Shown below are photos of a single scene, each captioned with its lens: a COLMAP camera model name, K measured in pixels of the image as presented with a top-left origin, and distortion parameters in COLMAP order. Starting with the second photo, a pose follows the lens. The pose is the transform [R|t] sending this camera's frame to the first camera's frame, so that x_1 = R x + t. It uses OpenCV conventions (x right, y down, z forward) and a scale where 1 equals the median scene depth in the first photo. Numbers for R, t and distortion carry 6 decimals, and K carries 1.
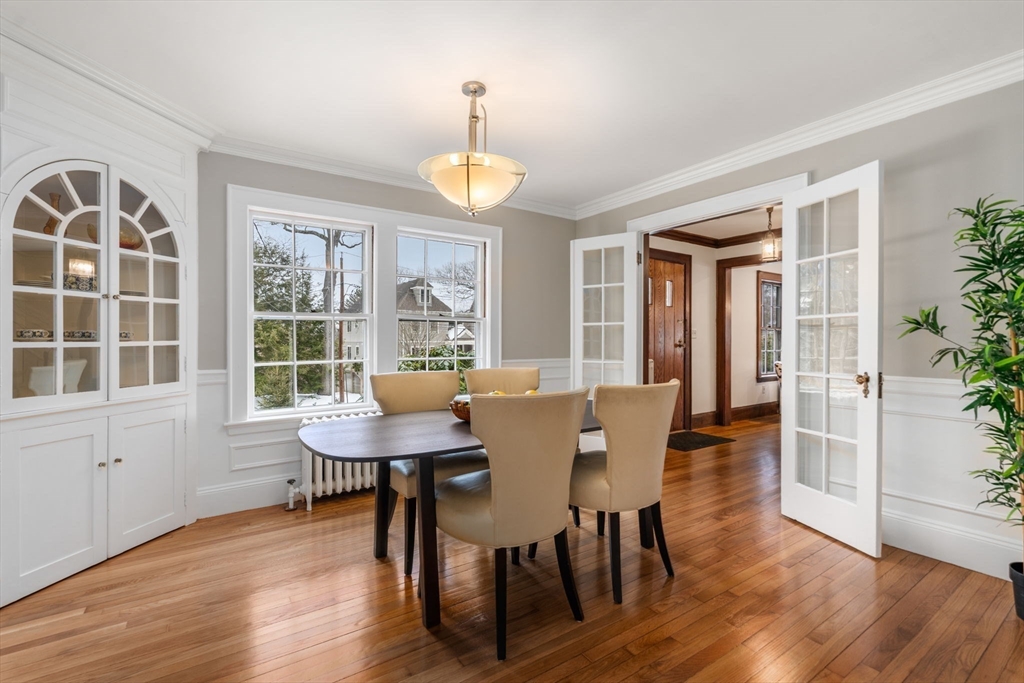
lens RADIAL K [[458.6, 0, 512.0], [0, 458.6, 341.5], [0, 0, 1]] dist [-0.000712, 0.000207]
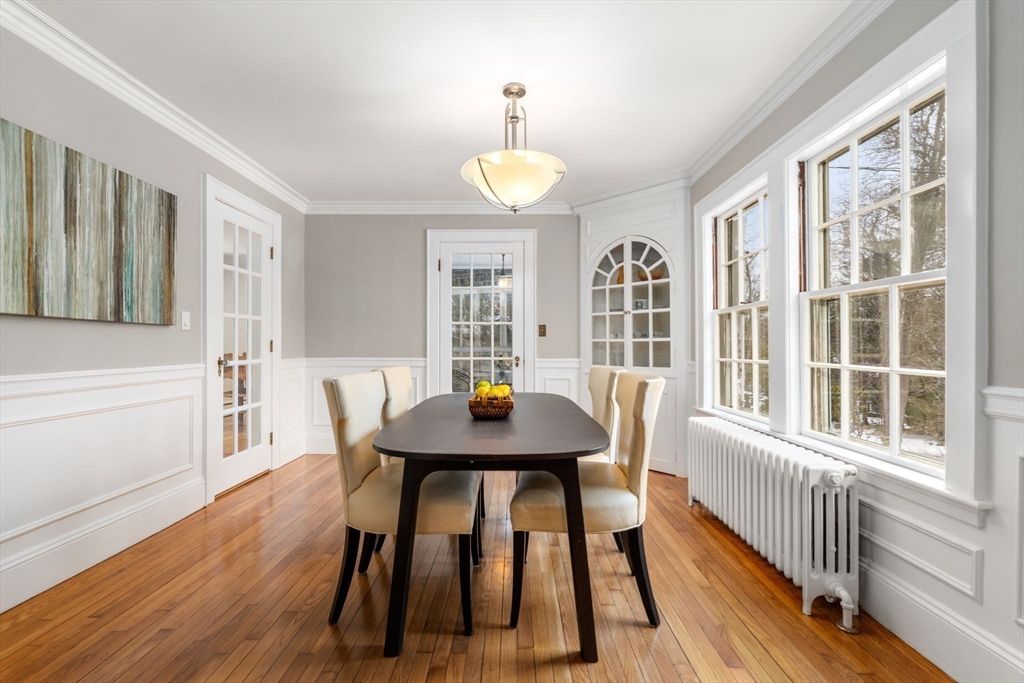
lens RADIAL K [[458.6, 0, 512.0], [0, 458.6, 341.5], [0, 0, 1]] dist [-0.000712, 0.000207]
pose [[-0.563633, -0.003929, -0.826016, 0.765407], [-0.004735, 0.999988, -0.001526, 0.015229], [0.826011, 0.003051, -0.563645, 1.574173]]
